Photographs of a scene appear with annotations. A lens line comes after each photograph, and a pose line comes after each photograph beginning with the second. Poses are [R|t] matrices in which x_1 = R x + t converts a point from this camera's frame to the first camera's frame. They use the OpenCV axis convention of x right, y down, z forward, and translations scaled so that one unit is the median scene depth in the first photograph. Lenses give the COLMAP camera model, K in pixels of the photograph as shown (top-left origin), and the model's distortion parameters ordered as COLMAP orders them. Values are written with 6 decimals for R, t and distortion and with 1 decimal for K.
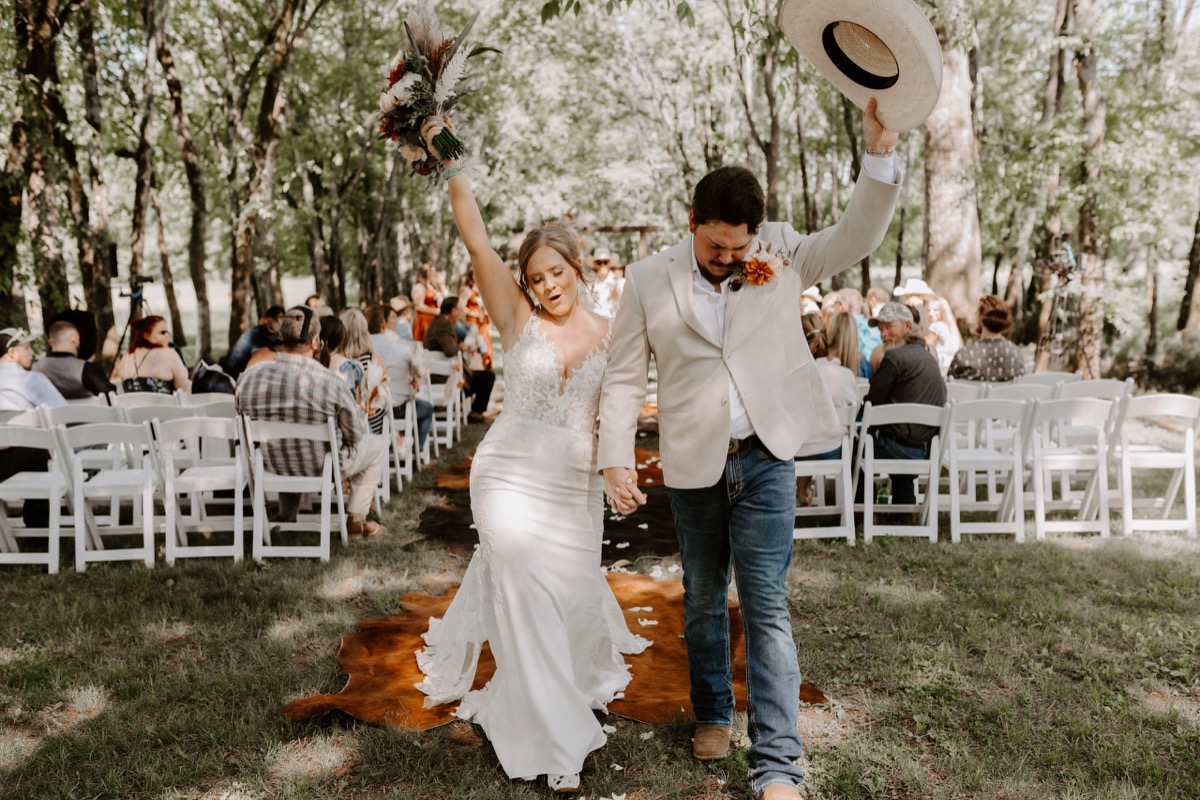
lens RADIAL K [[1243.8, 0, 635.4], [0, 1243.8, 398.9], [0, 0, 1]] dist [0.125052, -0.000055]
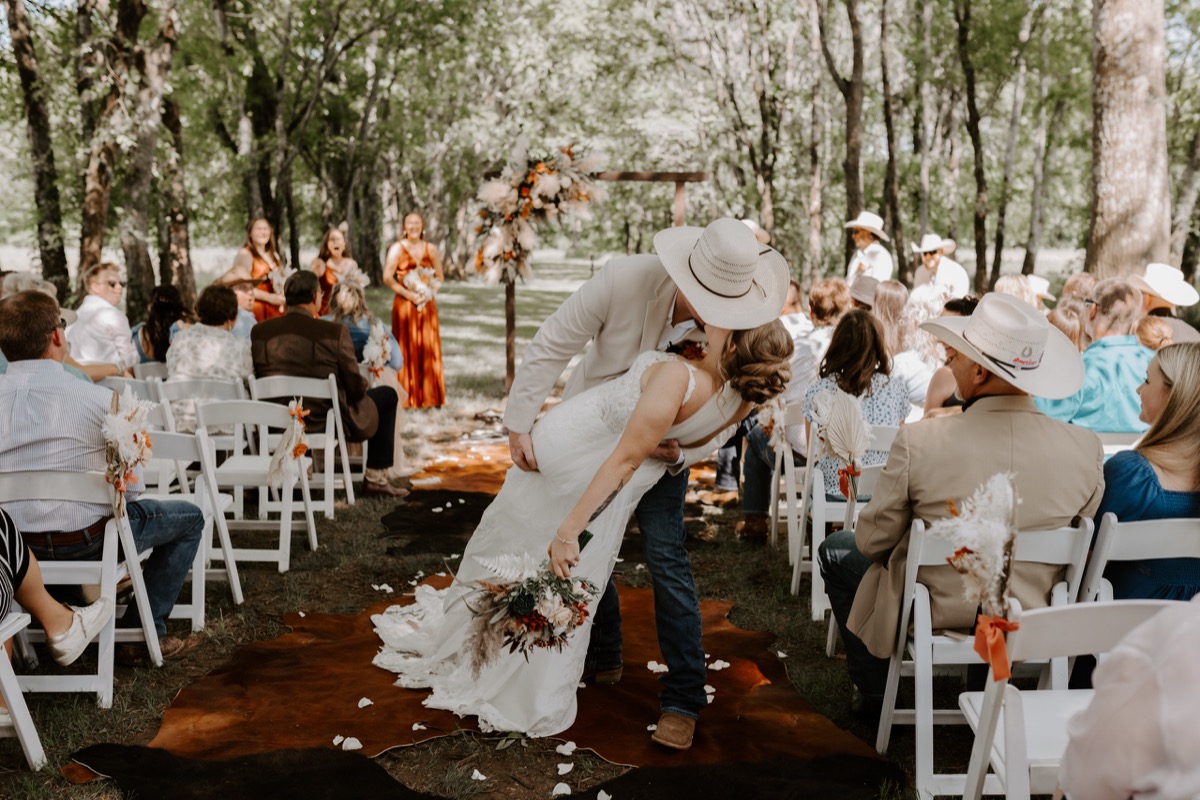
lens RADIAL K [[1358.4, 0, 600.0], [0, 1358.4, 400.0], [0, 0, 1]] dist [-0.026657, -0.016953]
pose [[0.998190, 0.030294, -0.051952, 0.001631], [-0.029771, 0.999498, 0.010826, -0.007737], [0.052254, -0.009260, 0.998591, 0.092785]]
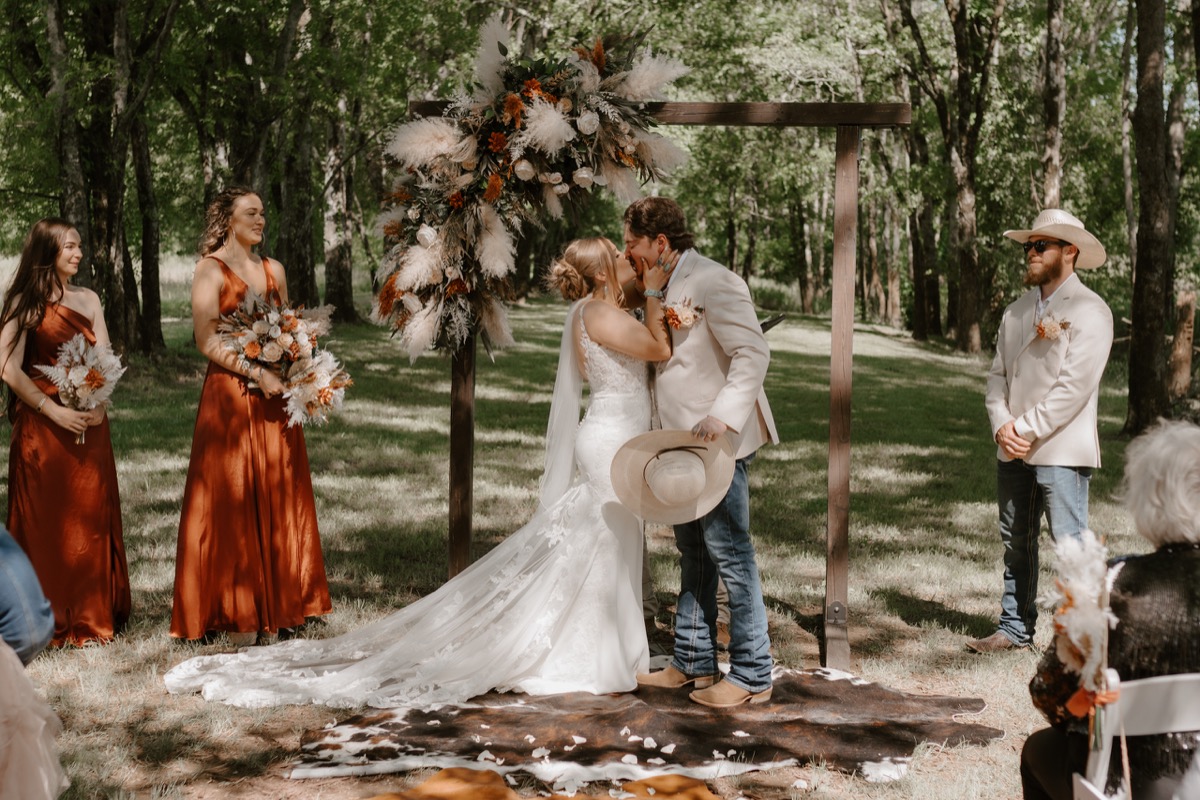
lens RADIAL K [[1989.9, 0, 600.0], [0, 1989.9, 400.0], [0, 0, 1]] dist [0.006939, 0.021285]
pose [[0.994283, 0.042470, -0.097968, -0.001708], [-0.045529, 0.998536, -0.029205, -0.019580], [0.096584, 0.033498, 0.994761, 0.197610]]
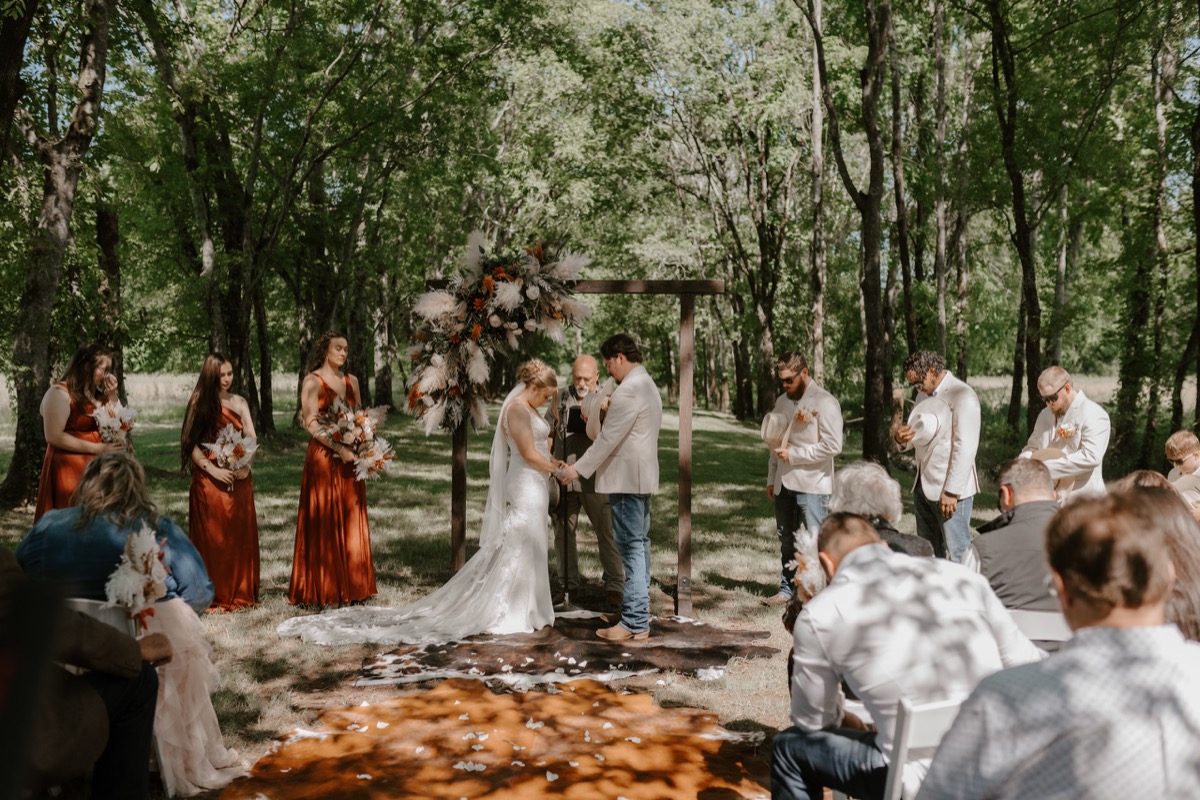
lens RADIAL K [[1237.2, 0, 600.0], [0, 1237.2, 400.0], [0, 0, 1]] dist [-0.005395, 0.000907]
pose [[0.998004, 0.028189, -0.056518, -0.000175], [-0.032646, 0.996296, -0.079555, -0.018911], [0.054067, 0.081242, 0.995227, 0.190270]]
